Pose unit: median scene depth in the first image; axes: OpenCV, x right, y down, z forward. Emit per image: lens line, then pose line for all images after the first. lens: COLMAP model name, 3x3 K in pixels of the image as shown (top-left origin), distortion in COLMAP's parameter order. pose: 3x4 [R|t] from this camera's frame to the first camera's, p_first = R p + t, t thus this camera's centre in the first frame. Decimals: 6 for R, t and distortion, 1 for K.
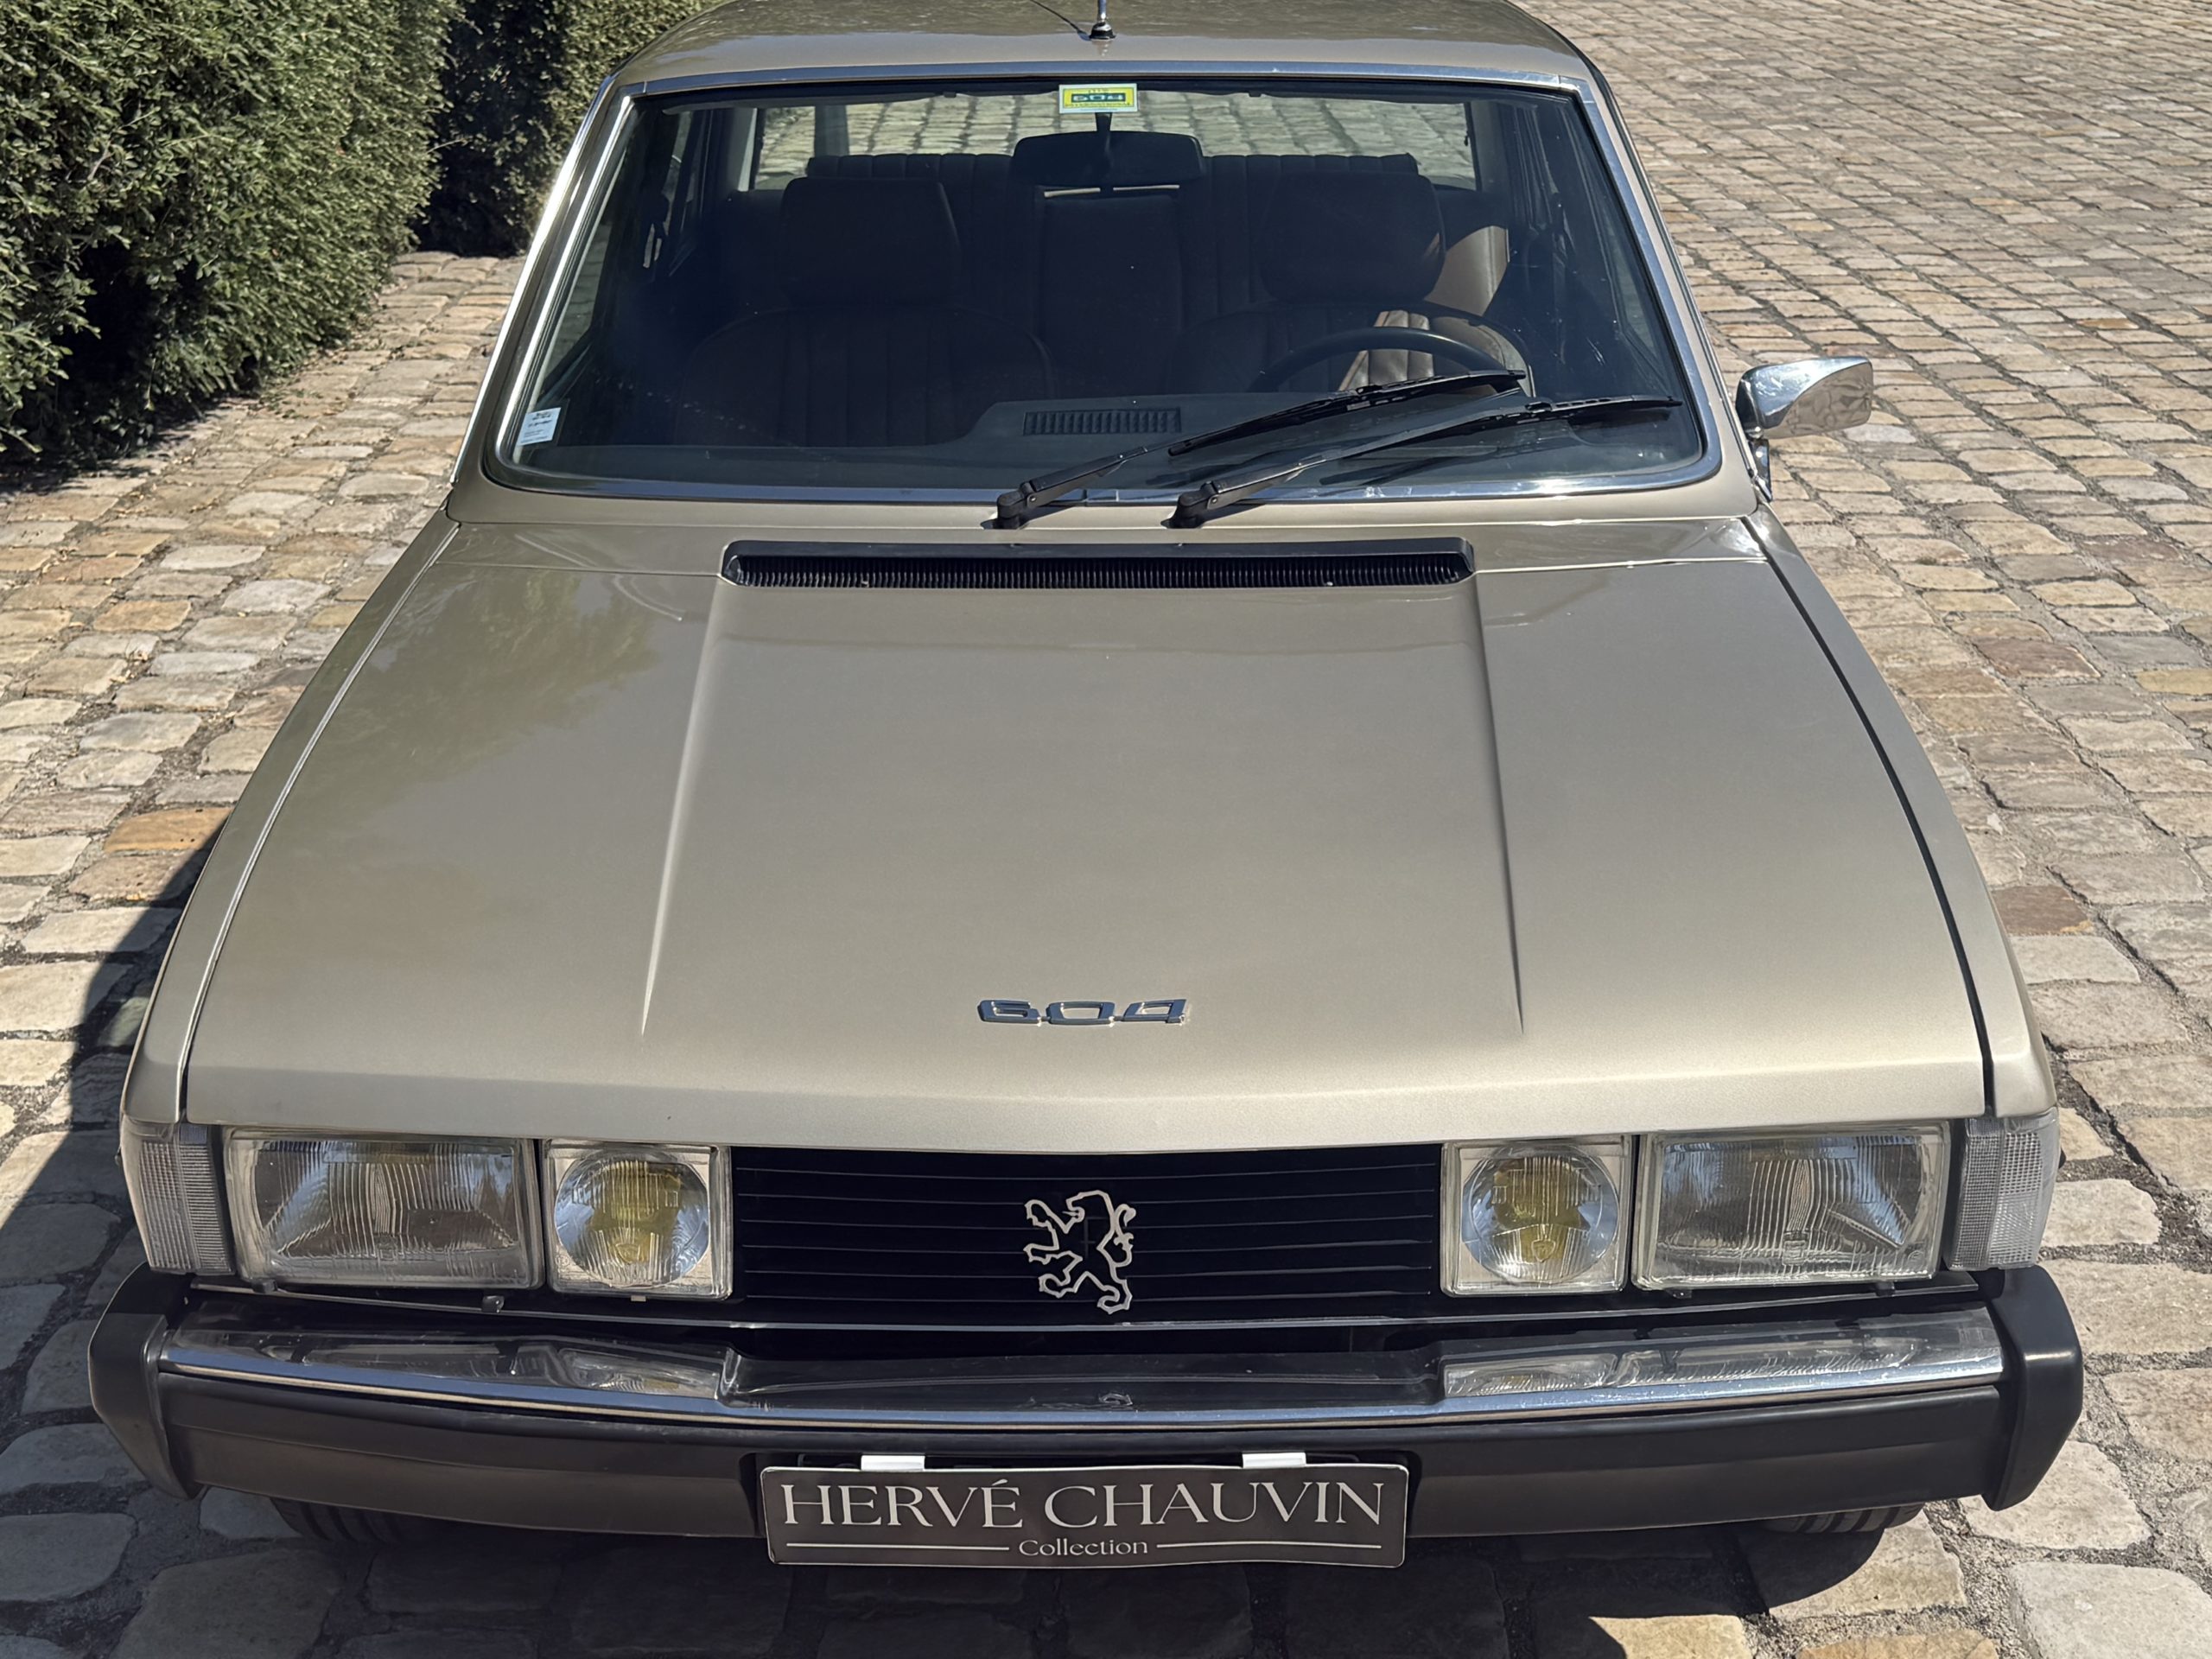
lens RADIAL K [[3033.3, 0, 1108.7], [0, 3033.3, 829.3], [0, 0, 1]] dist [0.141750, 0.000000]
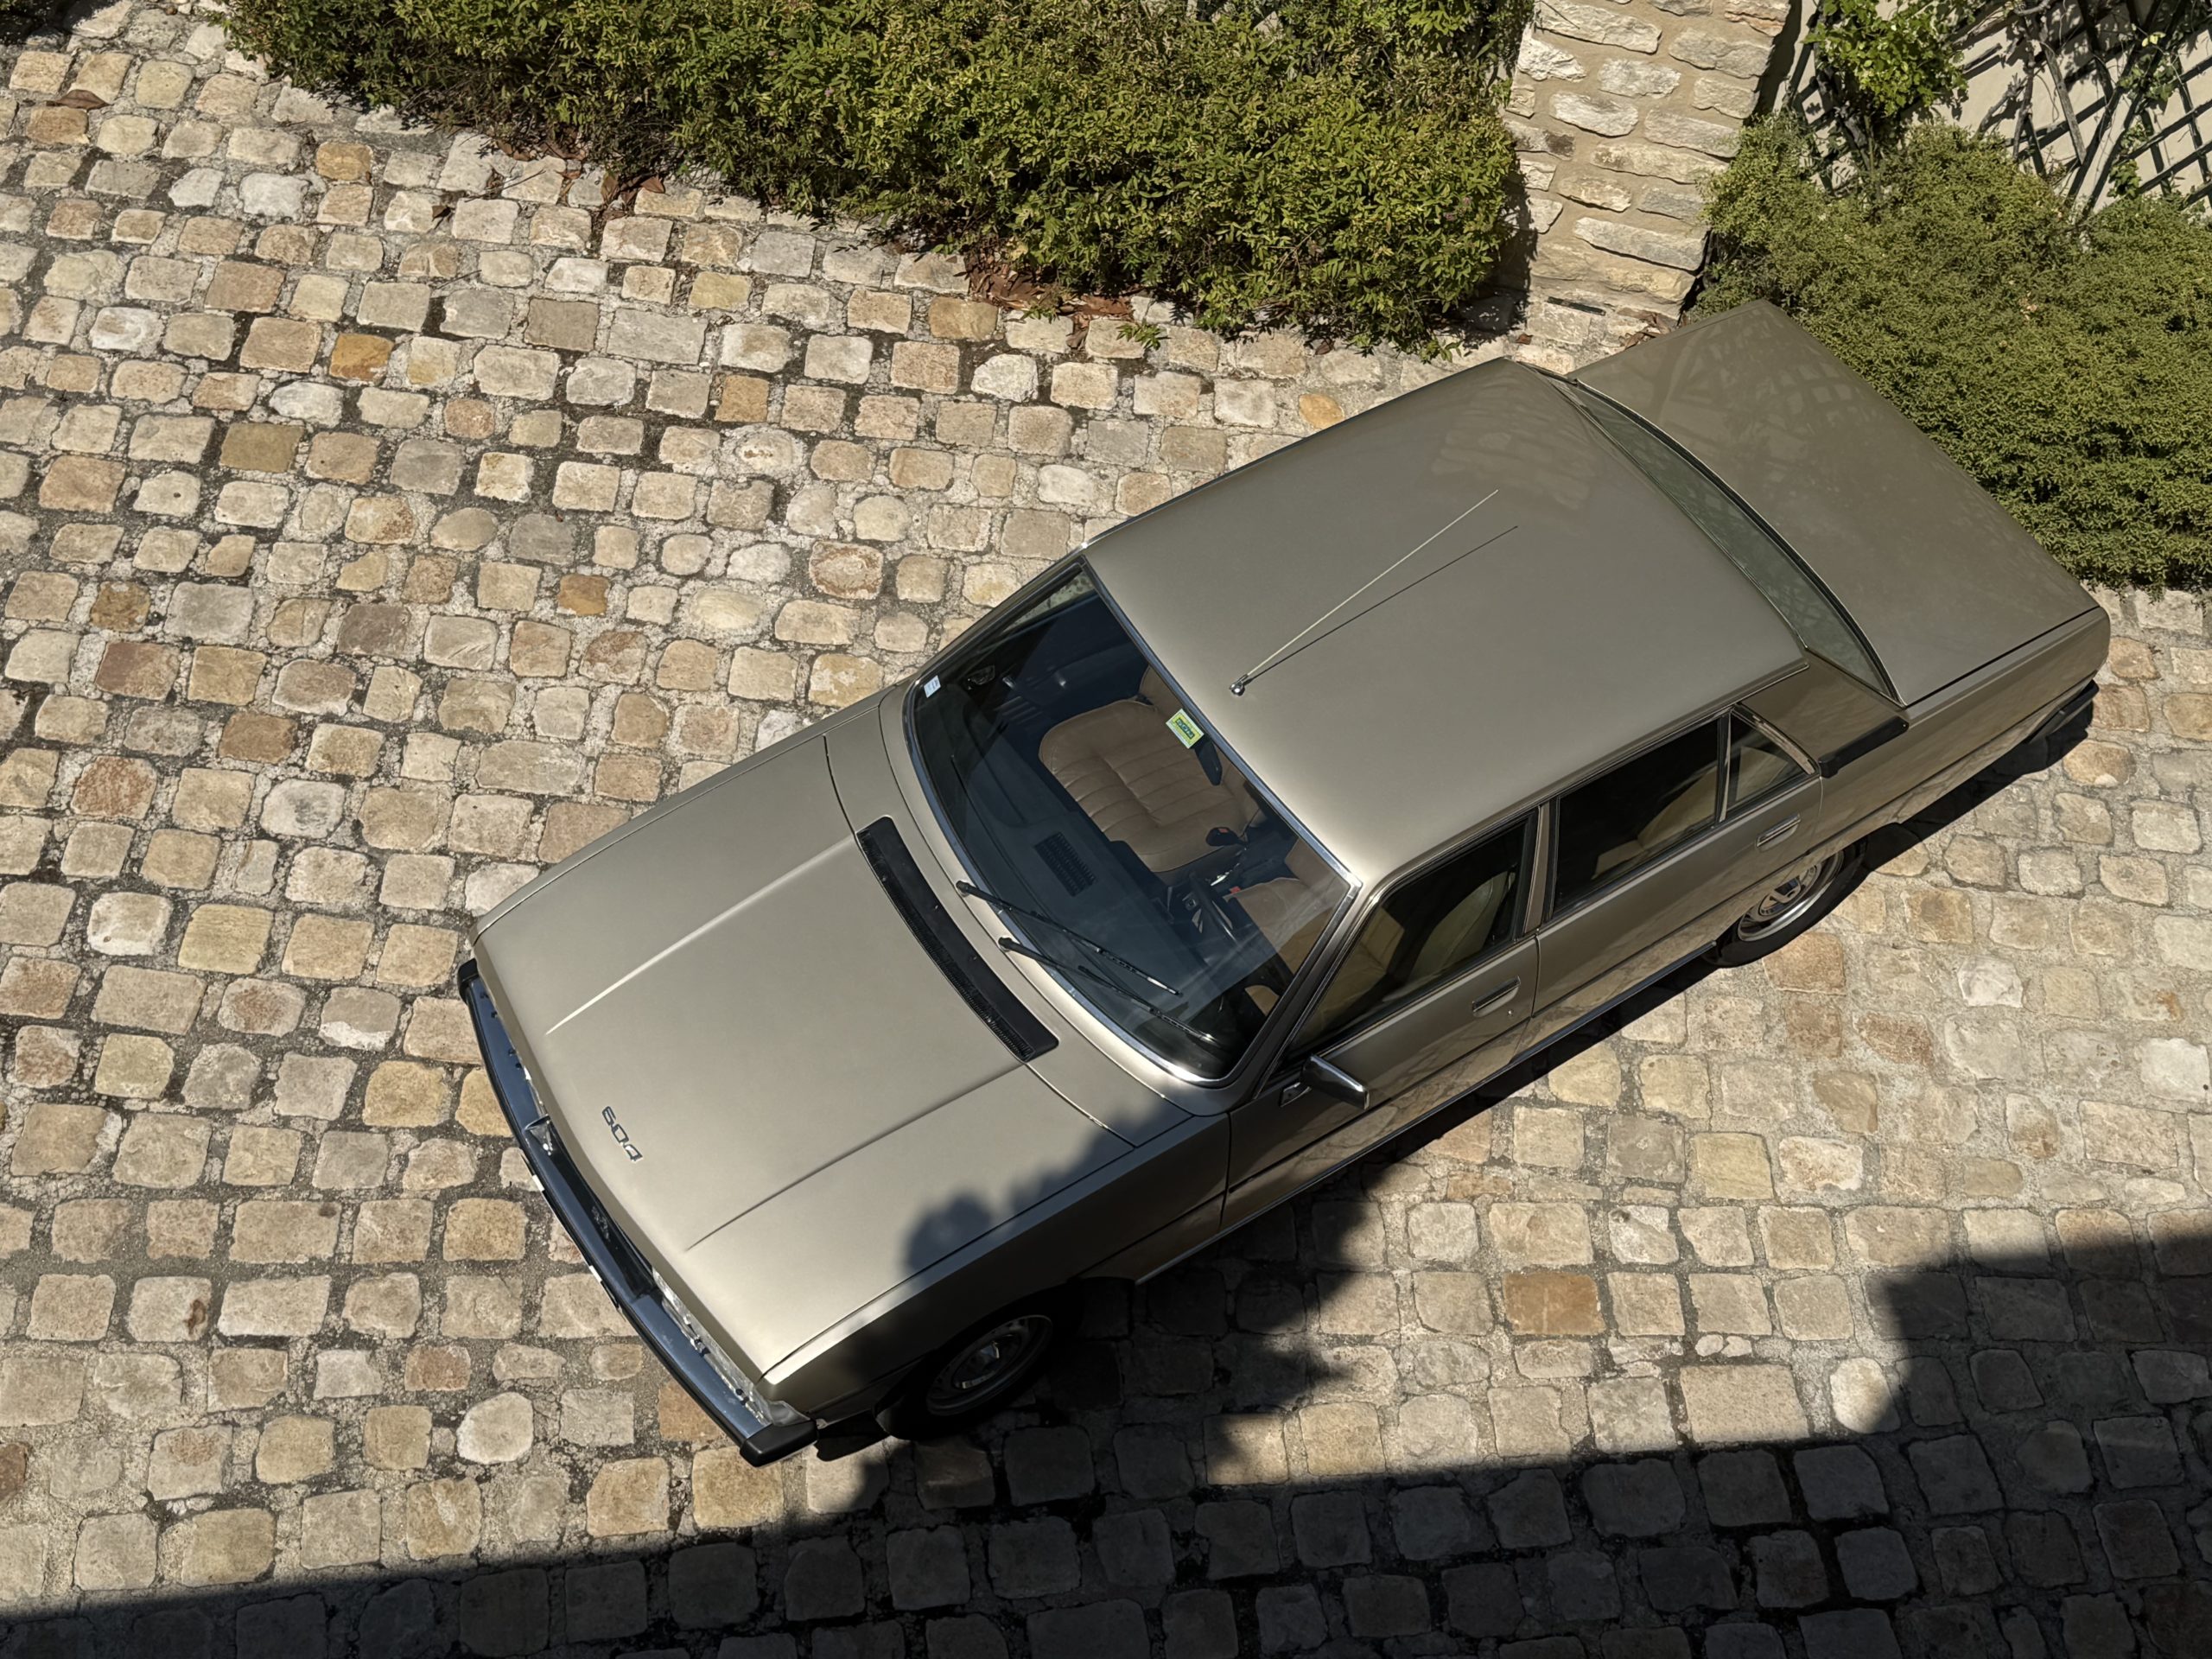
lens RADIAL K [[2961.0, 0, 1104.3], [0, 2961.0, 837.9], [0, 0, 1]] dist [0.125116, 0.000000]
pose [[0.561834, 0.697272, -0.445146, 1.377942], [-0.349397, 0.687764, 0.636320, -2.200229], [0.749843, -0.201974, 0.630034, -0.441179]]
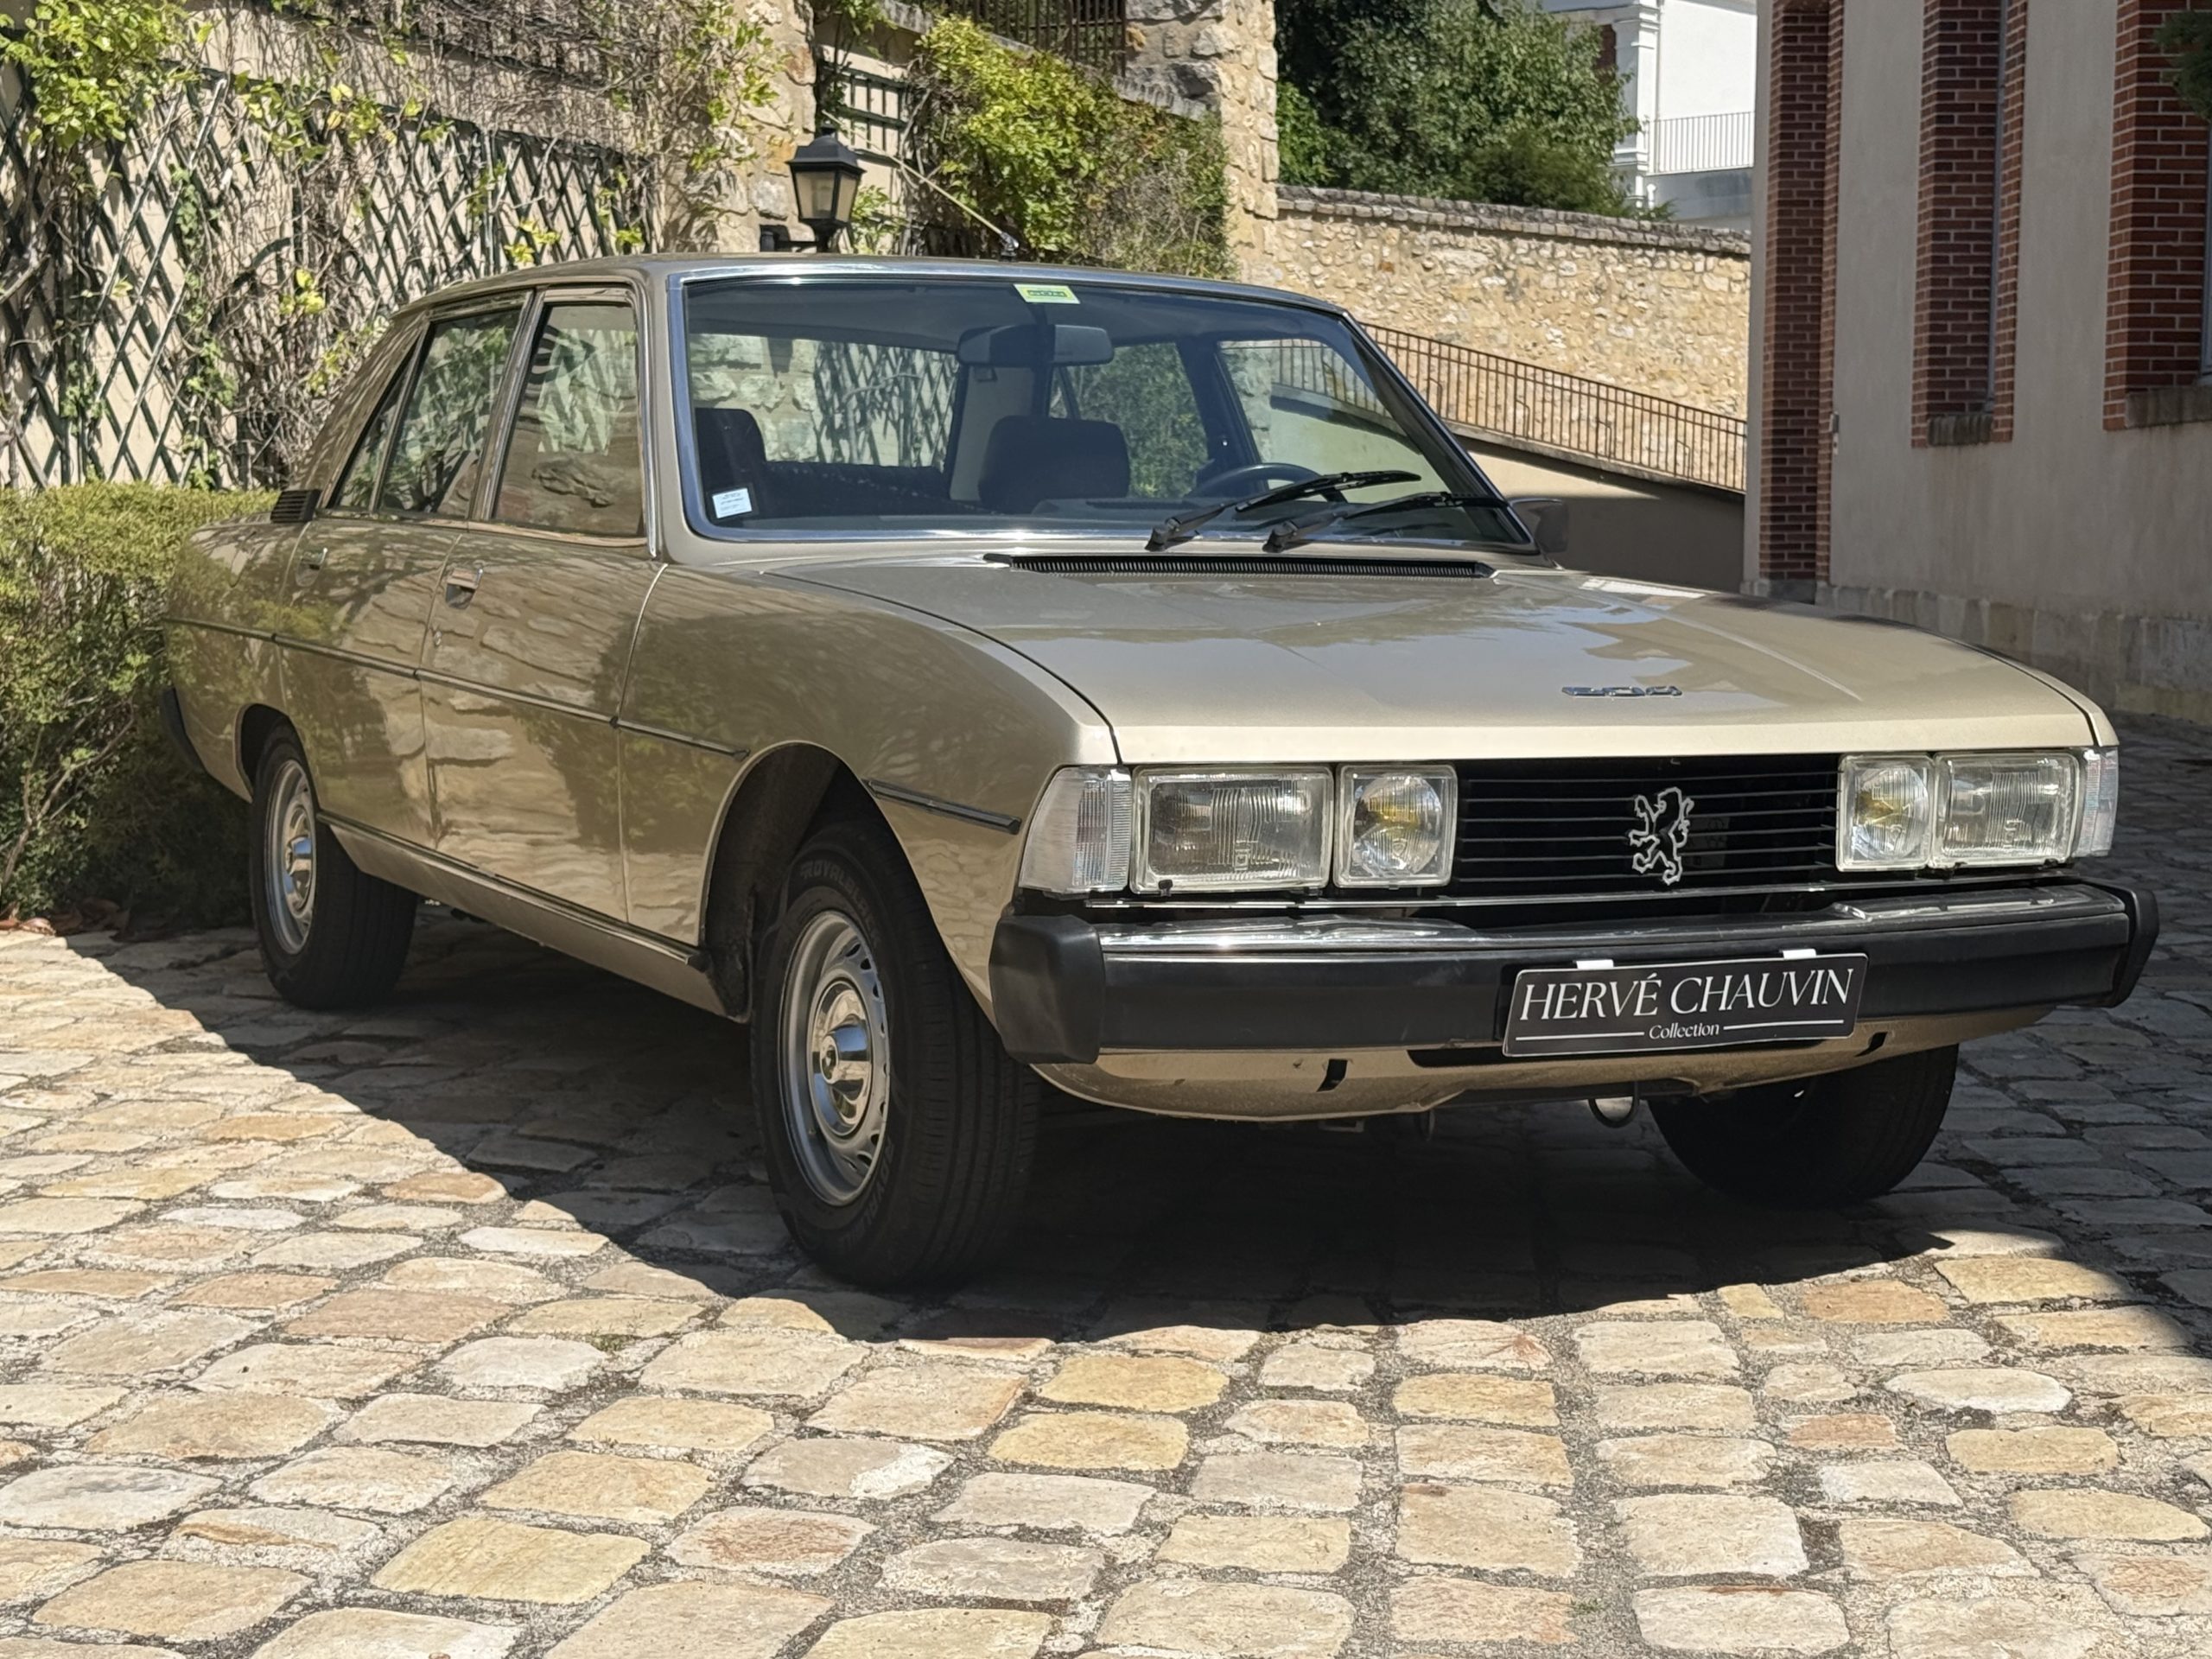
lens RADIAL K [[3643.6, 0, 1097.1], [0, 3643.6, 834.7], [0, 0, 1]] dist [0.118167, 0.000000]
pose [[0.885365, -0.017571, 0.464565, -1.100326], [0.130084, 0.968732, -0.211273, 0.485305], [-0.446327, 0.247486, 0.859967, -0.440664]]
